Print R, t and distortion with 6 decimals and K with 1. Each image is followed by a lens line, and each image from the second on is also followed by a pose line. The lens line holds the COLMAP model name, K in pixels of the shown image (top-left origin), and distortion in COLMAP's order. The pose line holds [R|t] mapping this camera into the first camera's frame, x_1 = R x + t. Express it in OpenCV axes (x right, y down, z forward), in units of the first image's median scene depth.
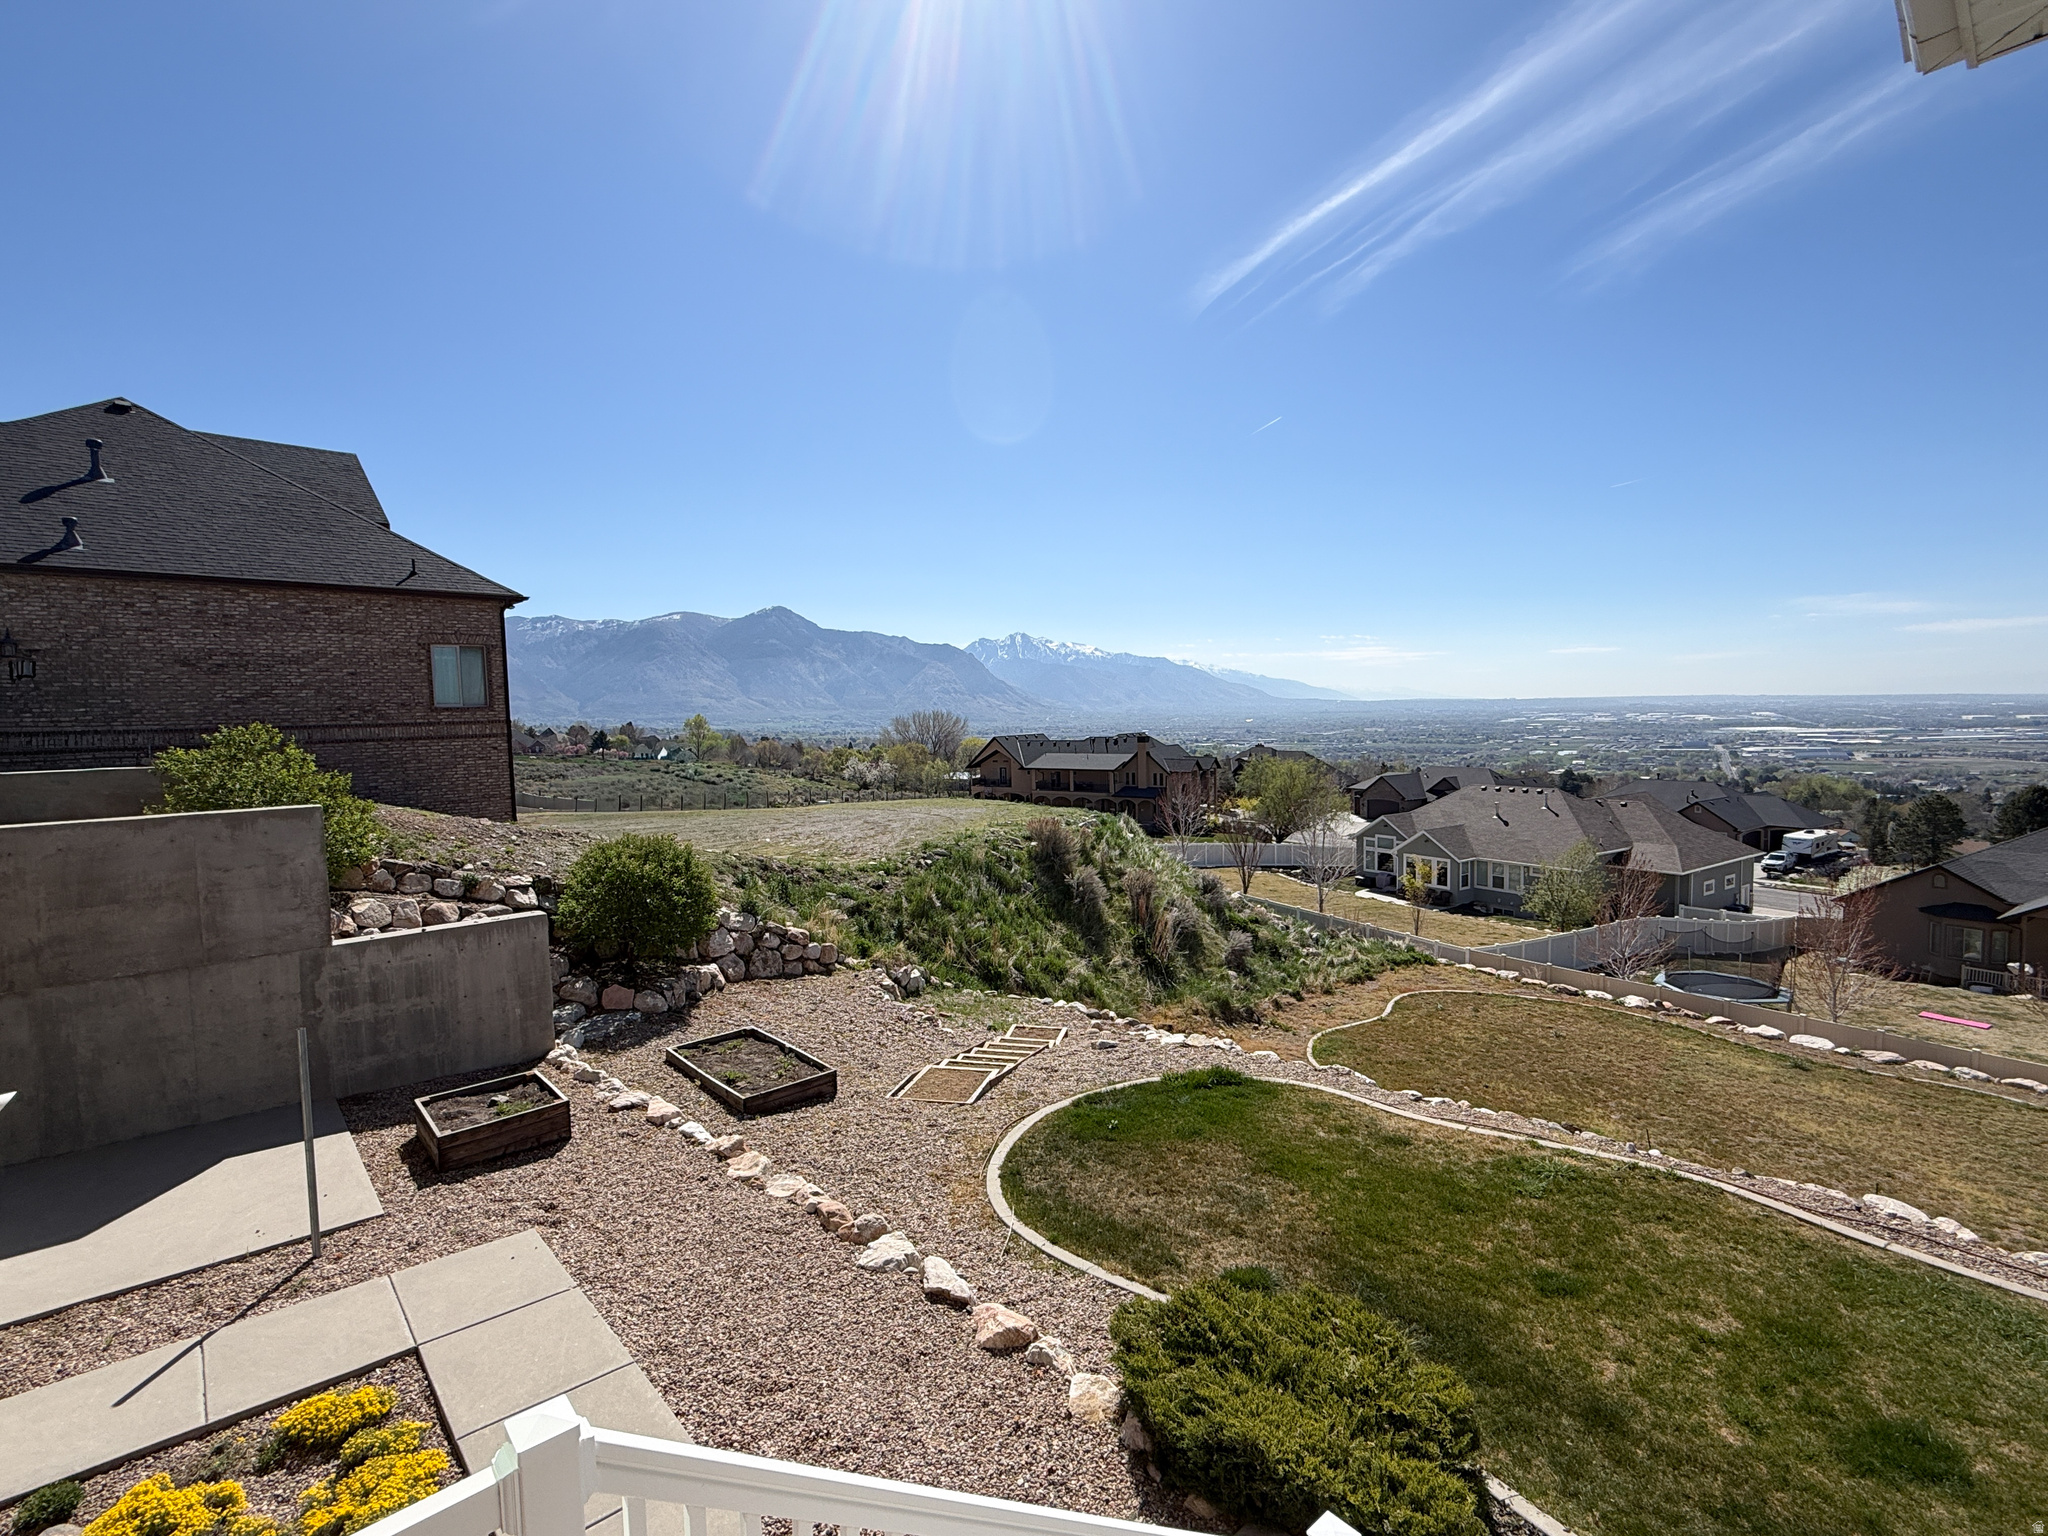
lens RADIAL K [[947.6, 0, 1025.1], [0, 947.6, 772.4], [0, 0, 1]] dist [0.001823, -0.001540]
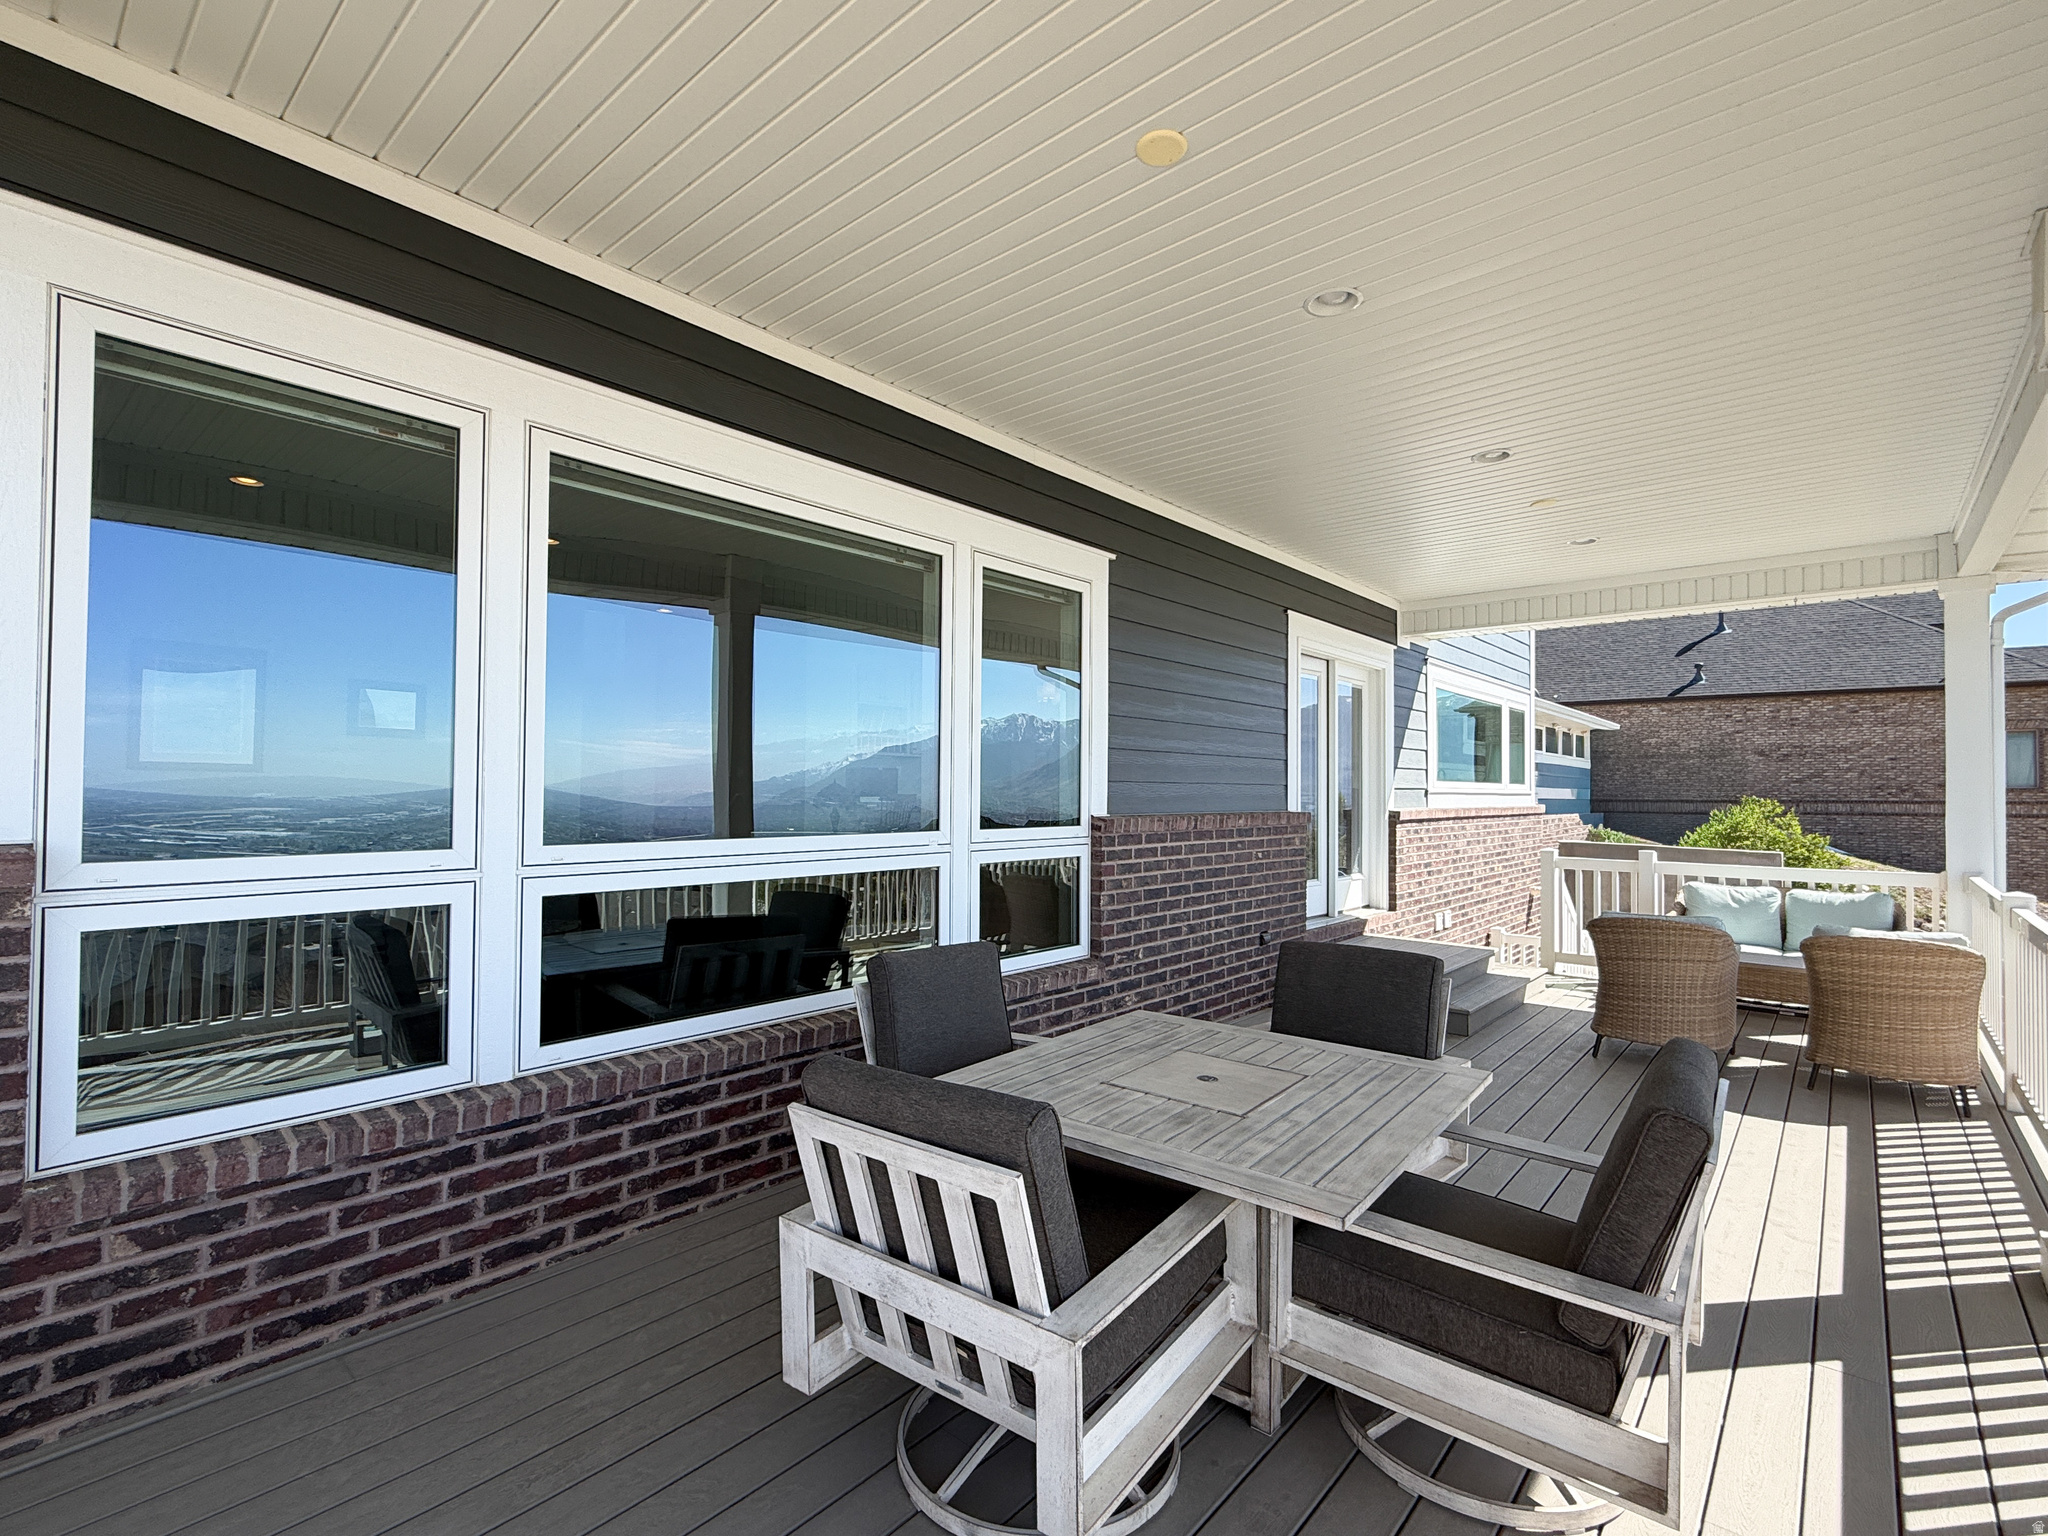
lens RADIAL K [[947.6, 0, 1025.1], [0, 947.6, 772.4], [0, 0, 1]] dist [0.001823, -0.001540]
pose [[0.120642, 0.005916, -0.992678, 0.611036], [-0.076217, 0.997086, -0.003321, 0.002199], [0.989766, 0.076059, 0.120741, -0.411481]]
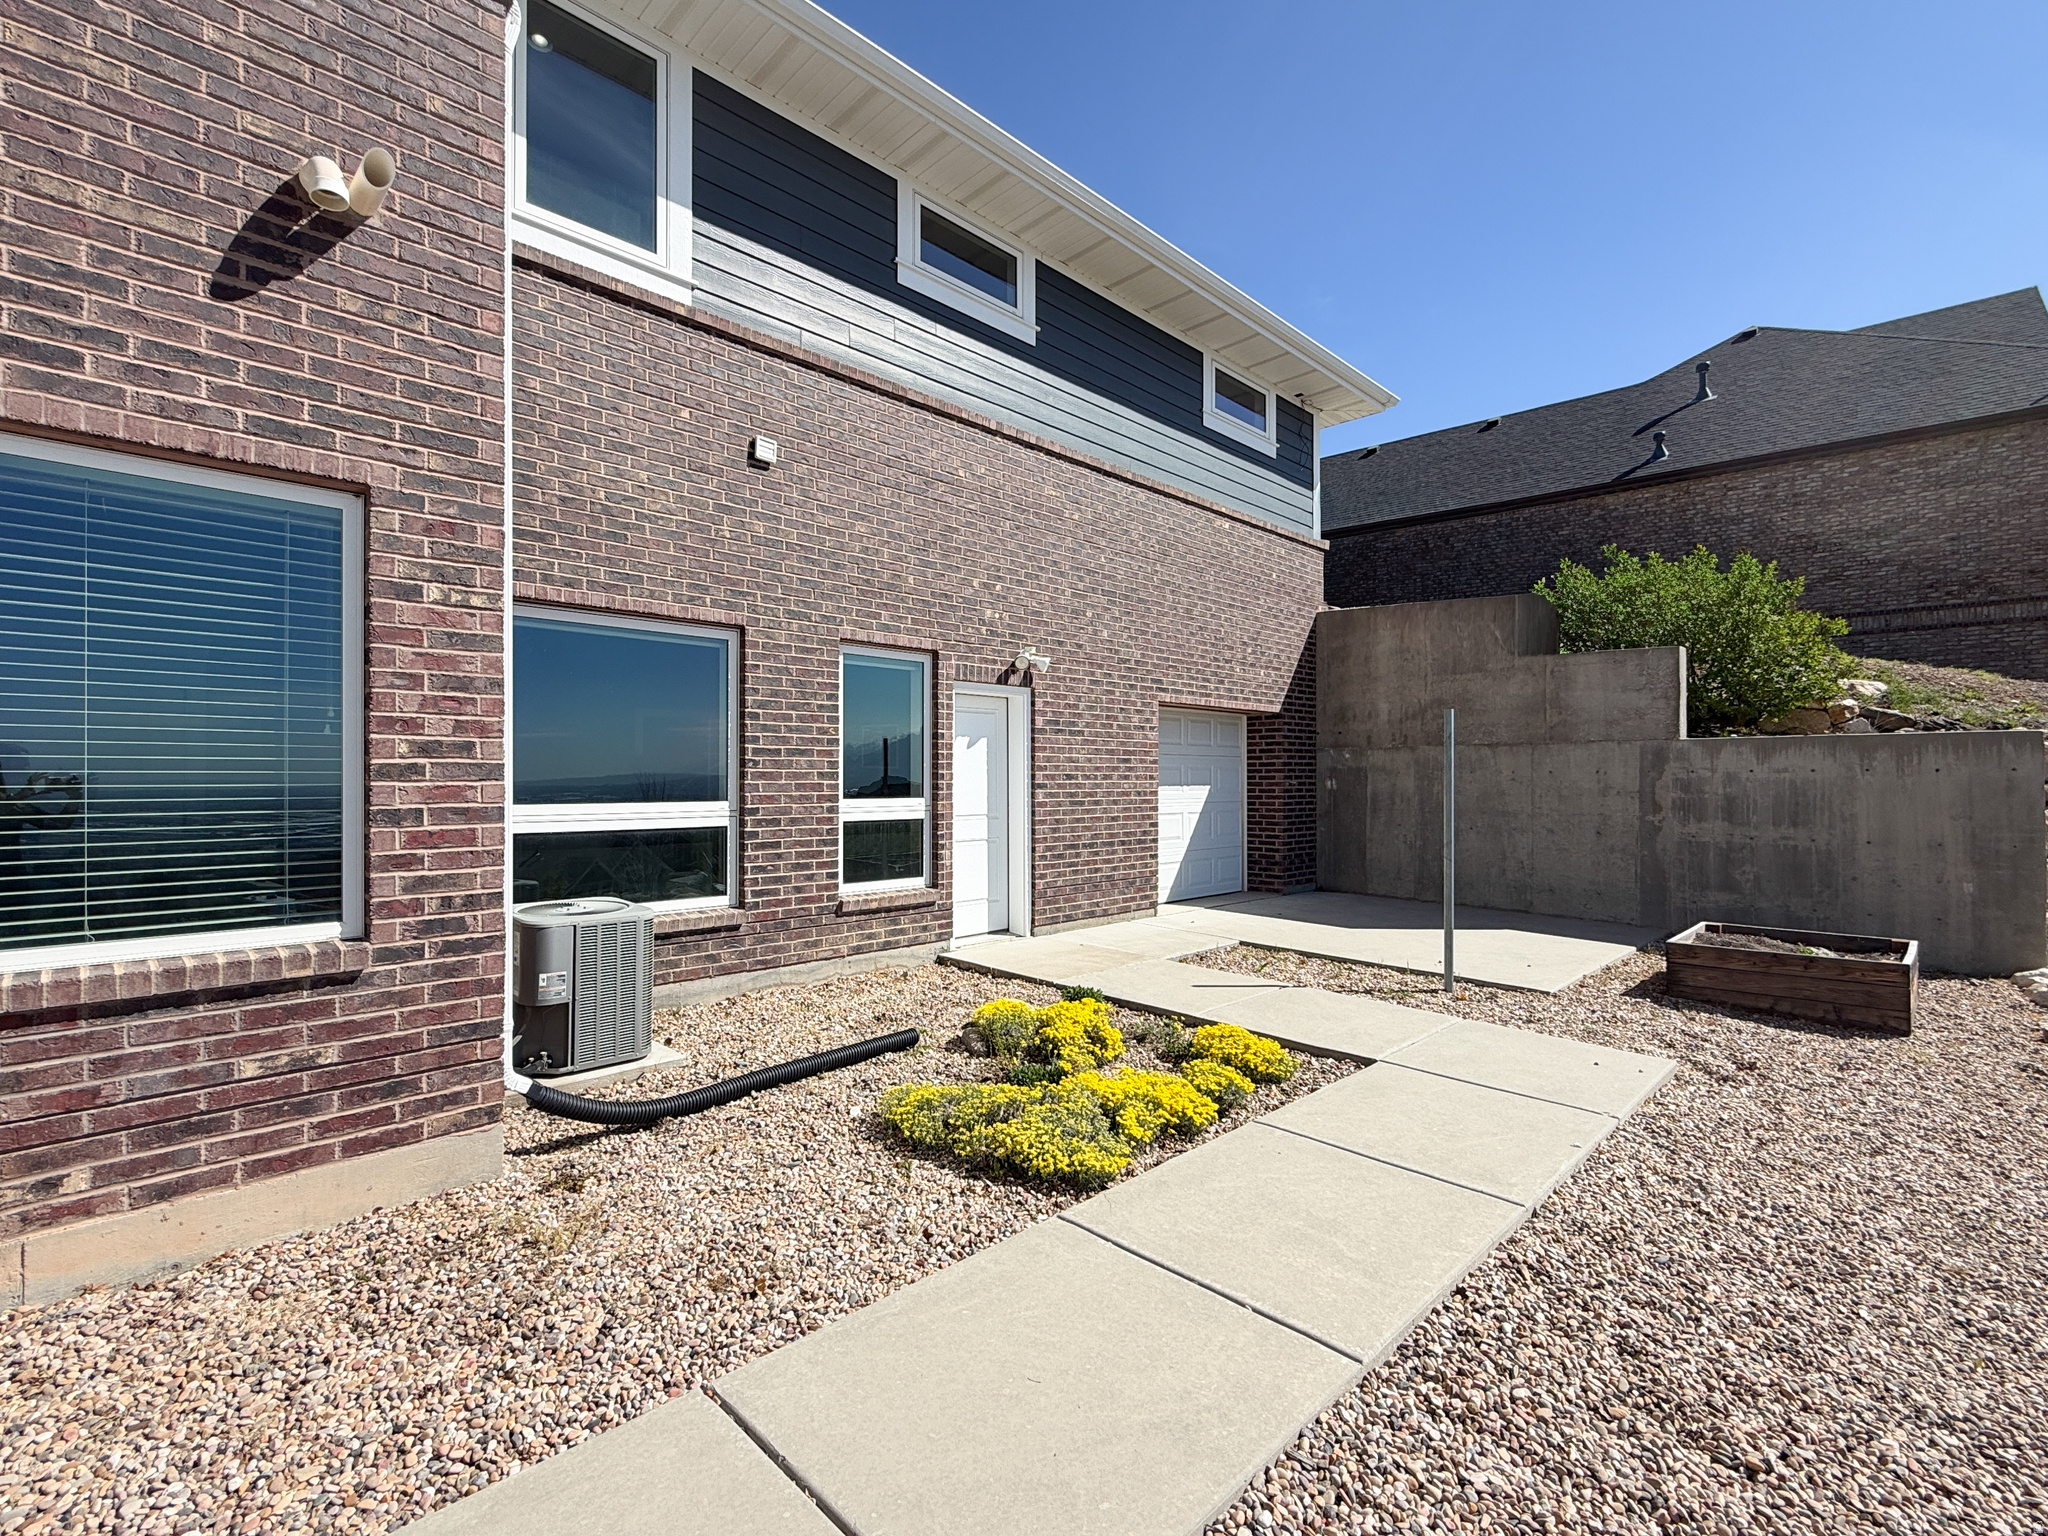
lens RADIAL K [[947.6, 0, 1025.1], [0, 947.6, 772.4], [0, 0, 1]] dist [0.001823, -0.001540]
pose [[0.060566, 0.018032, -0.998001, 0.029952], [-0.065148, 0.997776, 0.014075, 0.211160], [0.996036, 0.064165, 0.061606, 0.362245]]
